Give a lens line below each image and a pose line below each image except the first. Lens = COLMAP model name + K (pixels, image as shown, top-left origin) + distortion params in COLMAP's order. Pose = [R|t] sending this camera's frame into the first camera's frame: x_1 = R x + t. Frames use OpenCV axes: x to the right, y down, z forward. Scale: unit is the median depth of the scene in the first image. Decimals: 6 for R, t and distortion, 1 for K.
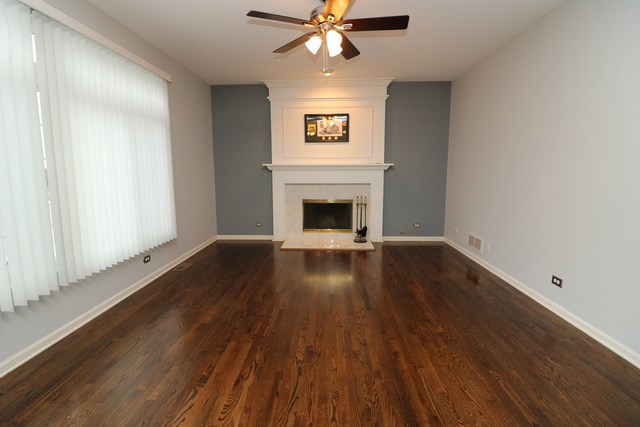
lens RADIAL K [[295.6, 0, 317.6], [0, 295.6, 201.7], [0, 0, 1]] dist [-0.000419, -0.012246]
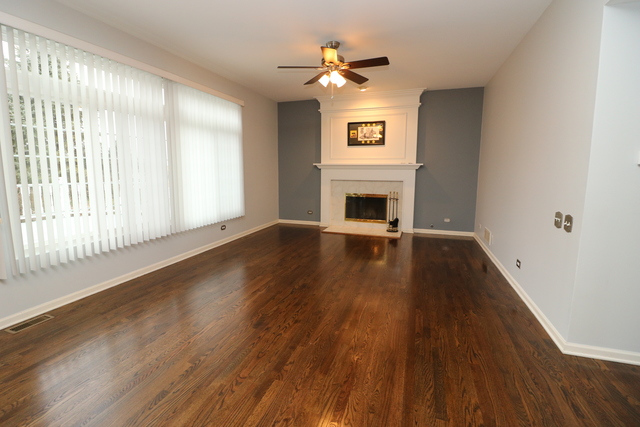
lens RADIAL K [[295.6, 0, 317.6], [0, 295.6, 201.7], [0, 0, 1]] dist [-0.000419, -0.012246]
pose [[0.958908, 0.039993, -0.280884, 0.189767], [-0.039482, 0.999192, 0.007481, 0.023206], [0.280956, 0.003917, 0.959713, -0.191820]]
